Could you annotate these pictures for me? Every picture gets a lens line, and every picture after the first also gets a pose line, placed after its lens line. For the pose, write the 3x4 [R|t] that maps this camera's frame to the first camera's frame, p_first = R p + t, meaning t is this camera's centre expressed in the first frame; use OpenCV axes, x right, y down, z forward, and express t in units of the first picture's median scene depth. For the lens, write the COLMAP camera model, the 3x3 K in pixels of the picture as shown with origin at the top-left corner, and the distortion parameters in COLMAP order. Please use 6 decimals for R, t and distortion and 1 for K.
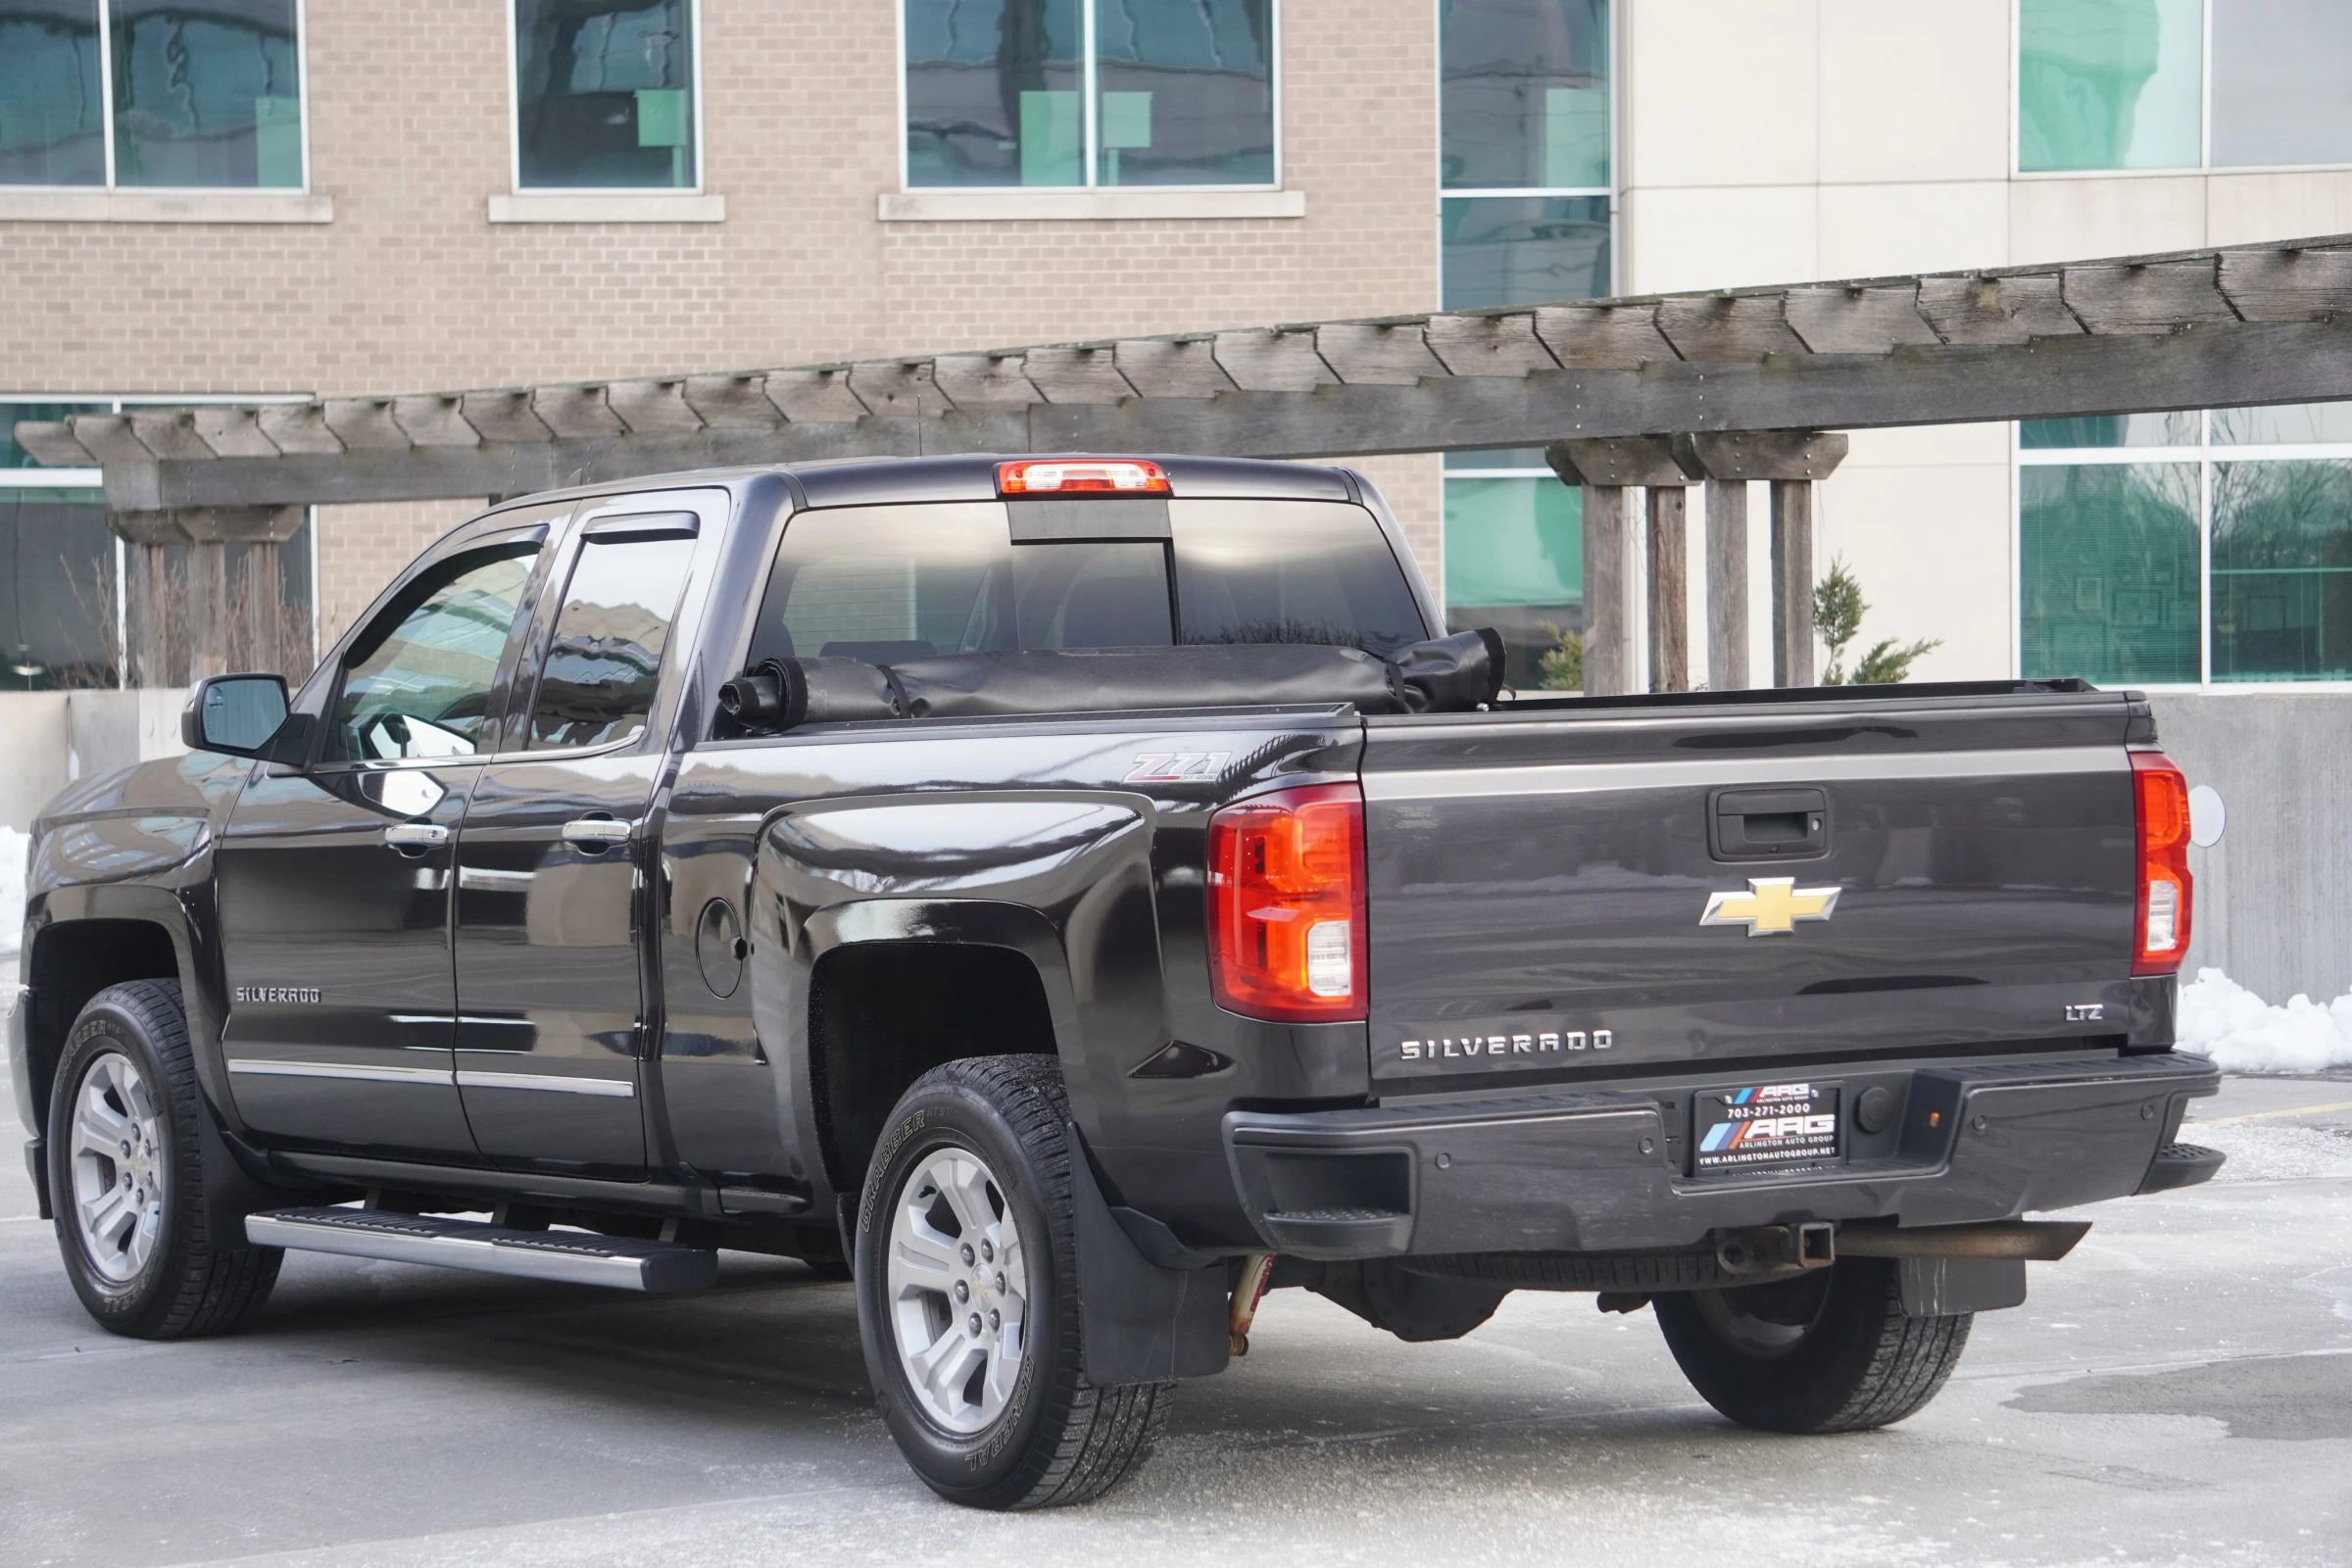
lens RADIAL K [[6608.9, 0, 1176.0], [0, 6608.9, 784.0], [0, 0, 1]] dist [0.456889, 2.712723]
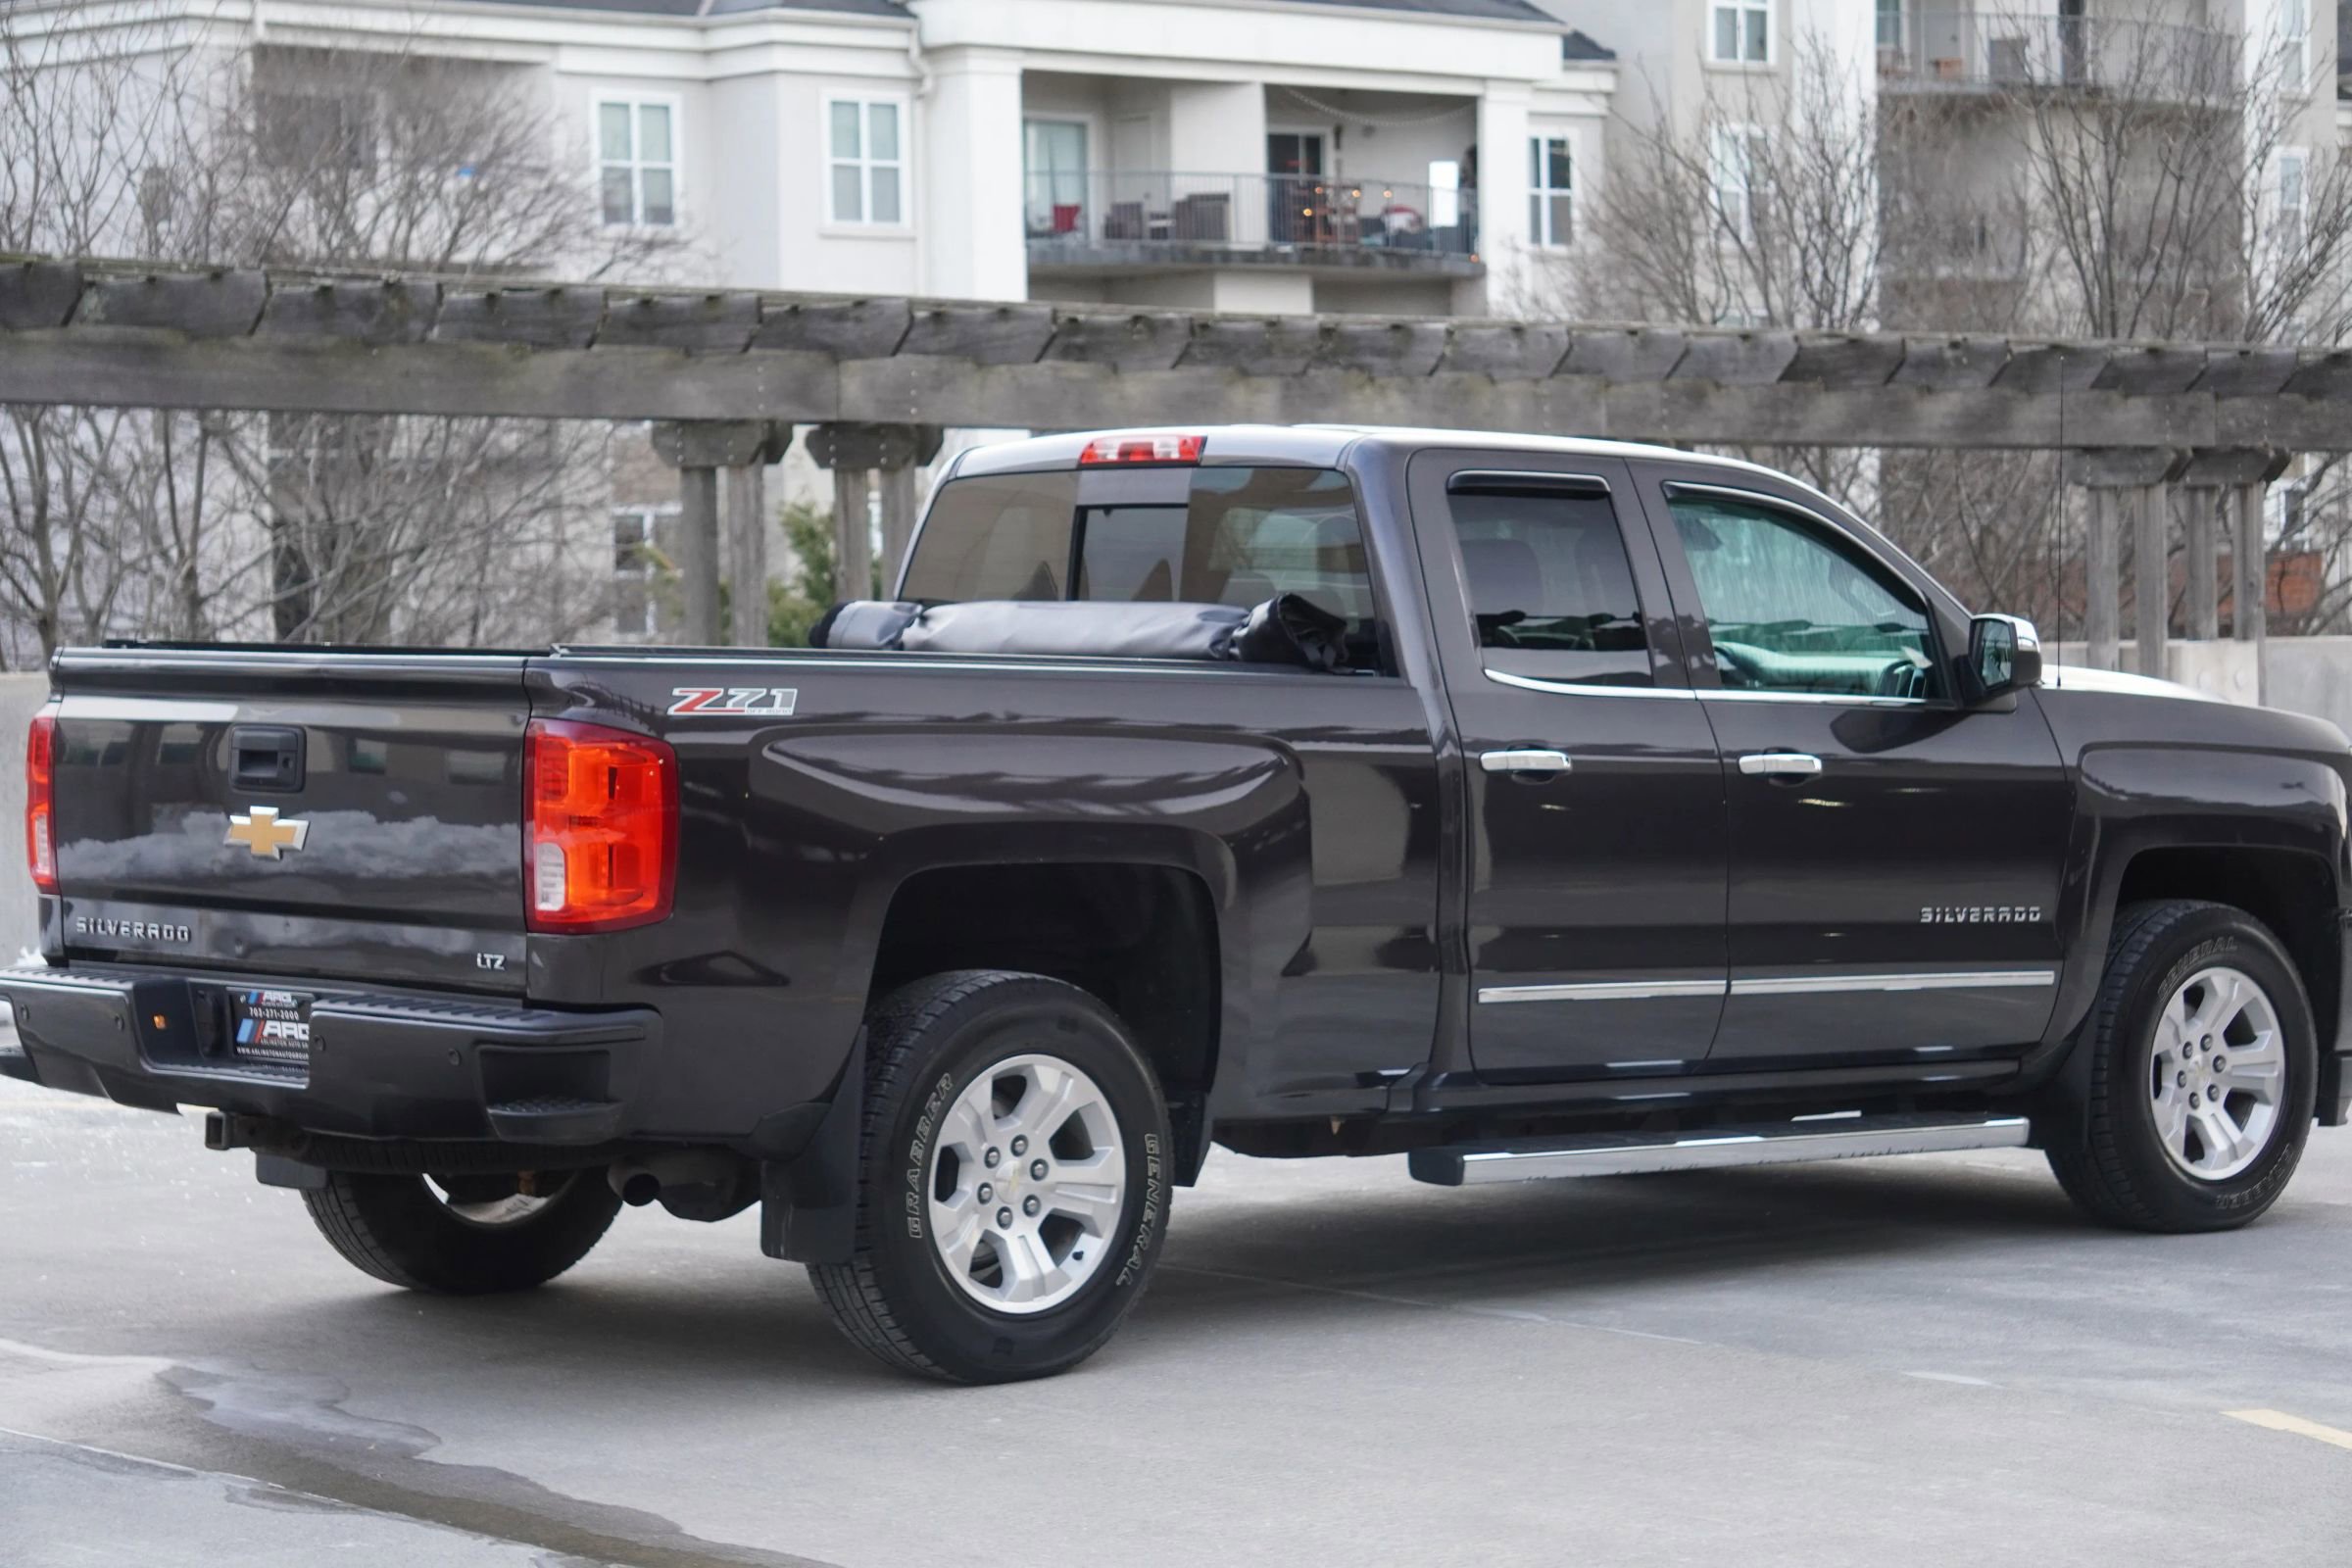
lens RADIAL K [[6948.5, 0, 914.7], [0, 6948.5, 784.8], [0, 0, 1]] dist [0.348352, 0.395885]
pose [[0.125655, 0.053442, -0.990633, 1.144491], [-0.040898, 0.997978, 0.048651, -0.046368], [0.991231, 0.034402, 0.127587, 0.859662]]
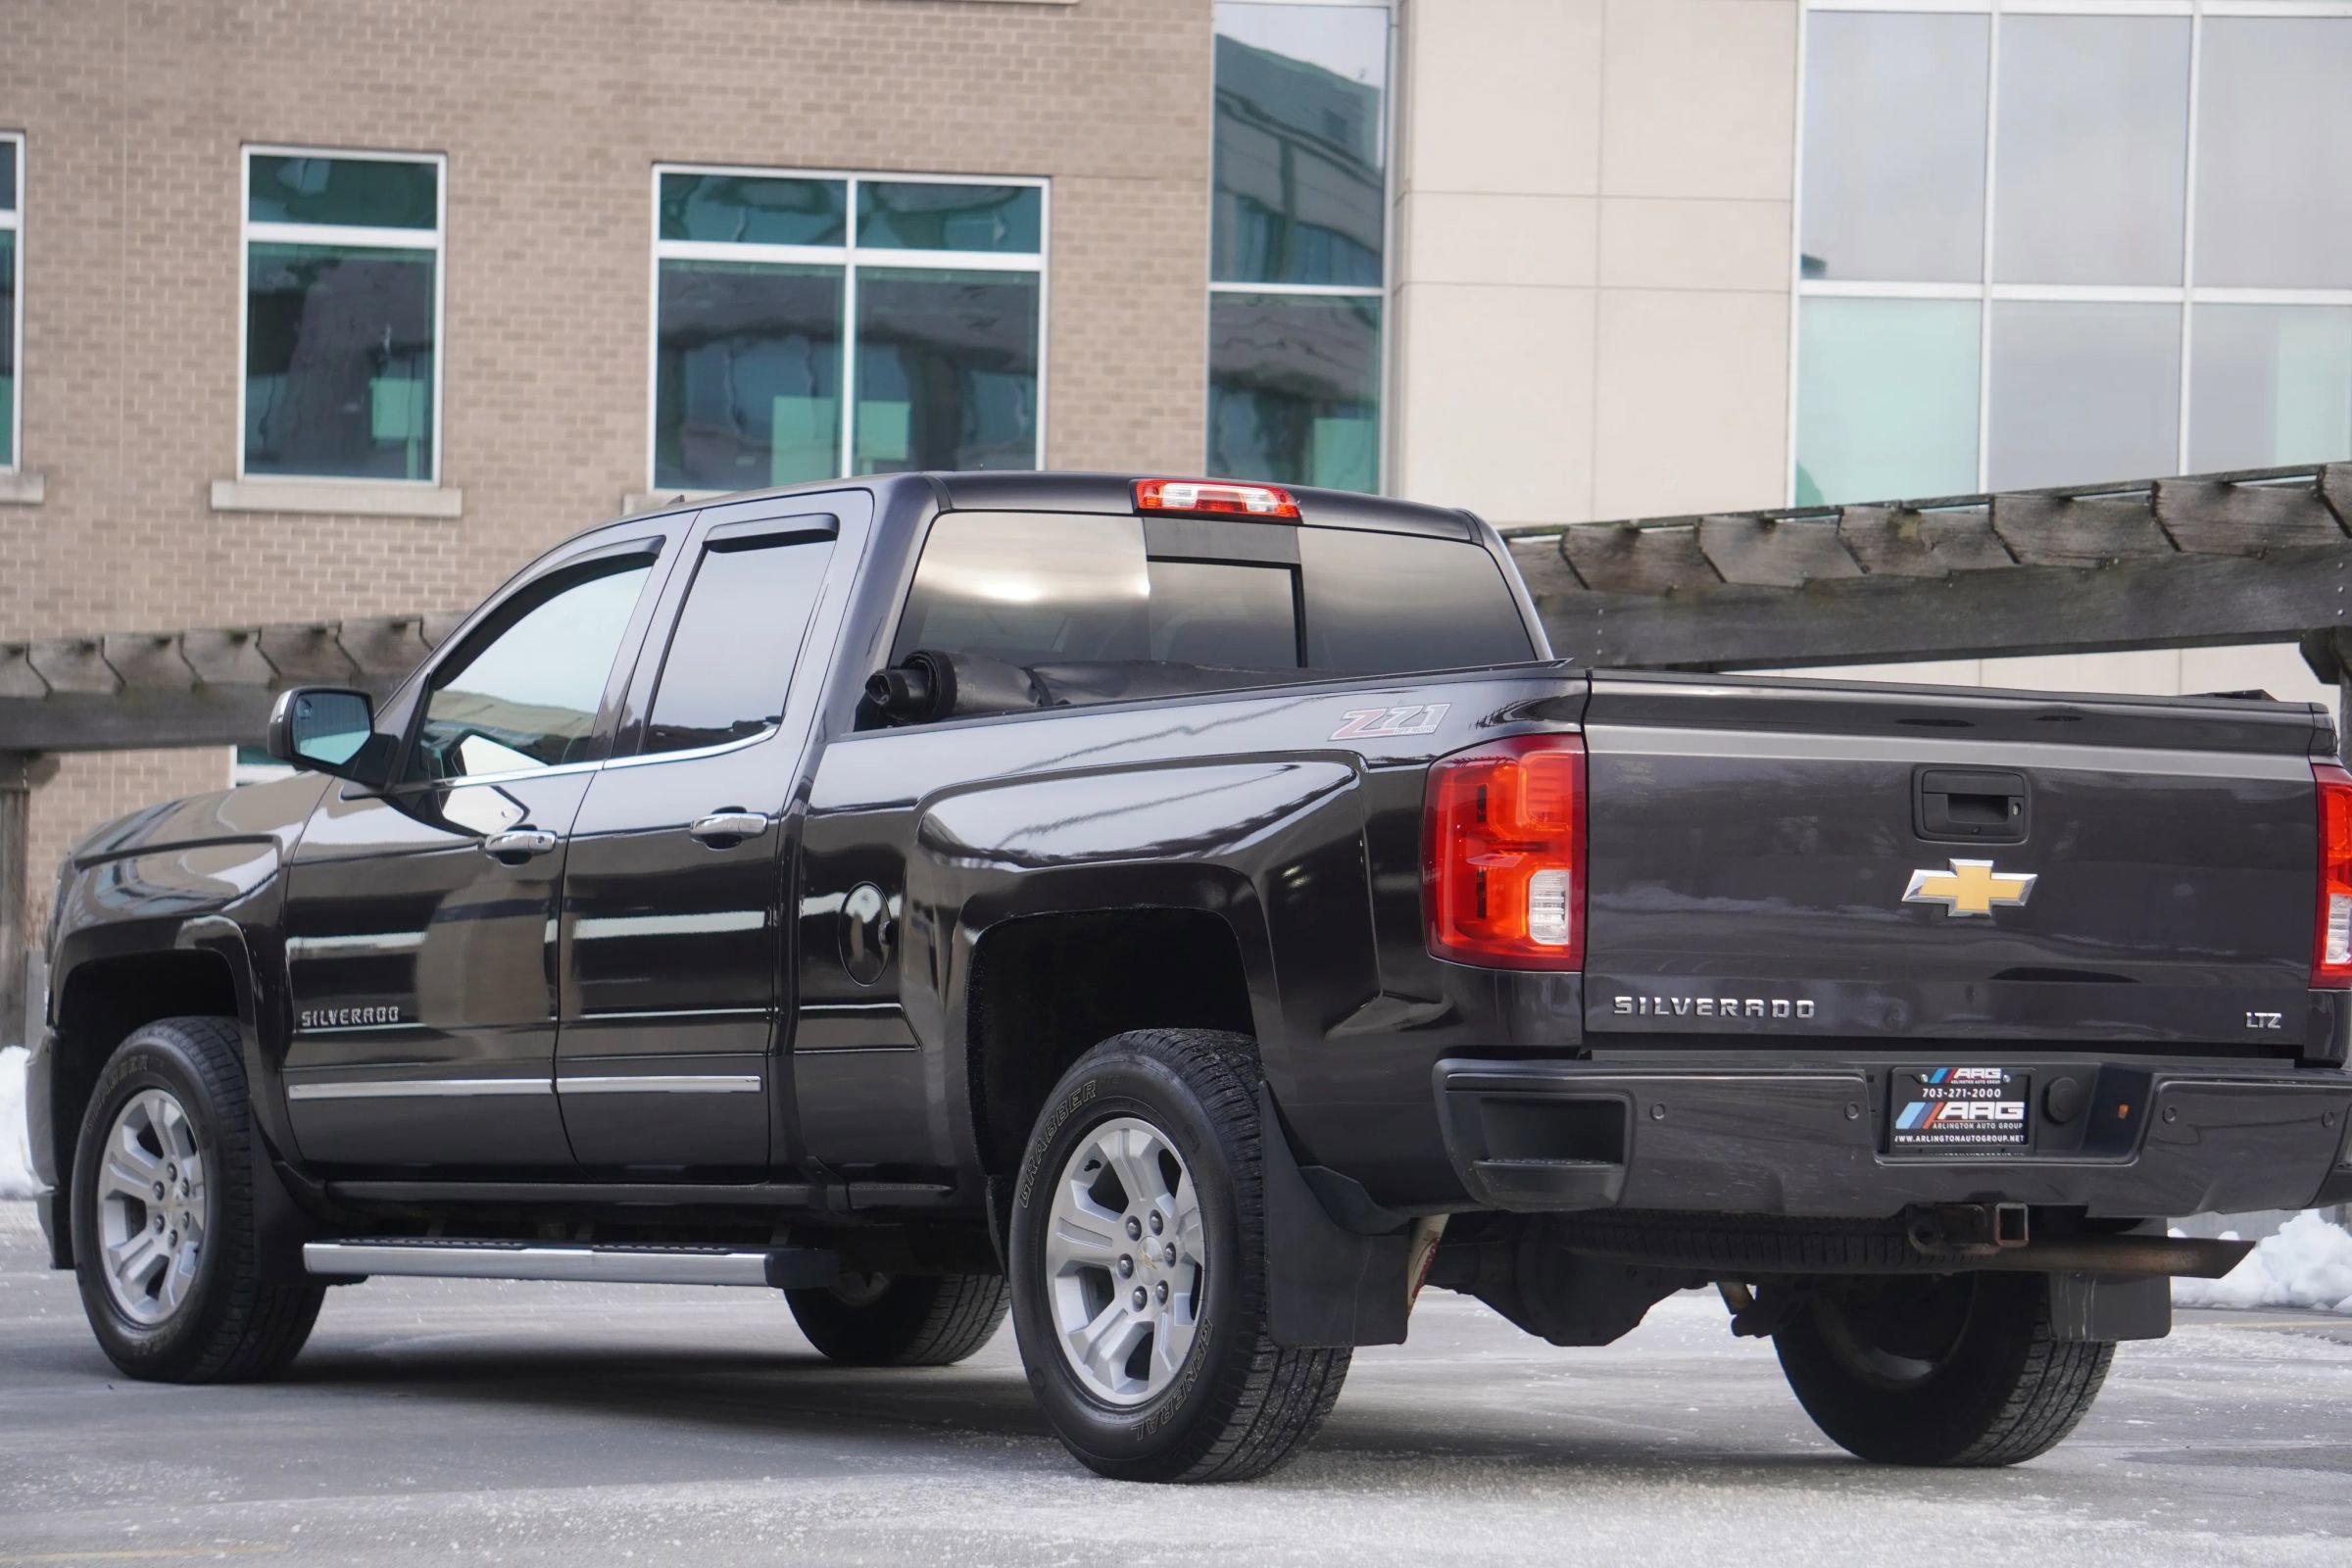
lens RADIAL K [[6950.5, 0, 1176.0], [0, 6950.5, 784.0], [0, 0, 1]] dist [0.575363, 2.690844]
pose [[0.997978, 0.035946, 0.052428, -0.077108], [-0.032610, 0.997472, -0.063143, 0.065935], [-0.054565, 0.061306, 0.996626, -0.042911]]
